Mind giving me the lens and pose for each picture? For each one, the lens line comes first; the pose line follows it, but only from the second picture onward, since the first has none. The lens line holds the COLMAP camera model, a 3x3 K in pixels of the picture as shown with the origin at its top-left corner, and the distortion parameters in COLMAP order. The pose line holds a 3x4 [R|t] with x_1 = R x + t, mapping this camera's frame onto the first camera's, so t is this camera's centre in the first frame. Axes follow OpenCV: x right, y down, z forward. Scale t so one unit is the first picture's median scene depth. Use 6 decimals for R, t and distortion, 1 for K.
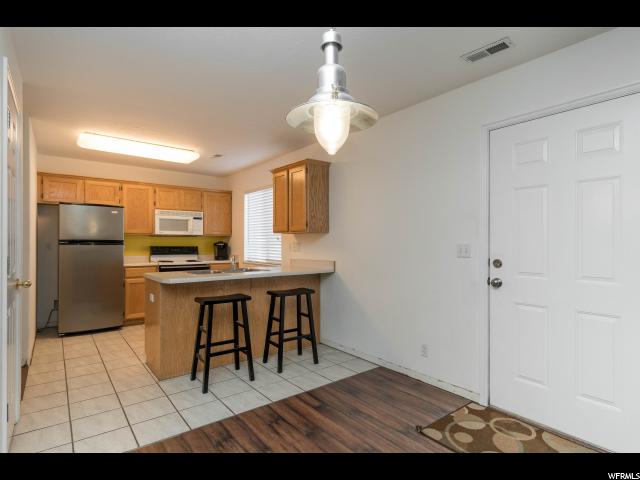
lens RADIAL K [[340.1, 0, 320.0], [0, 340.1, 240.0], [0, 0, 1]] dist [0.005744, 0.000946]
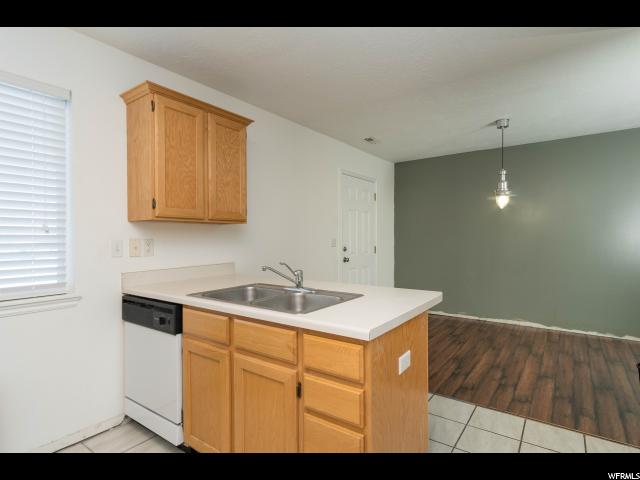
lens RADIAL K [[340.1, 0, 320.0], [0, 340.1, 240.0], [0, 0, 1]] dist [0.005744, 0.000946]
pose [[-0.277721, -0.010047, 0.960609, -0.542450], [-0.004198, 0.999948, 0.009245, 0.002708], [-0.960653, -0.001465, -0.277749, 0.752210]]
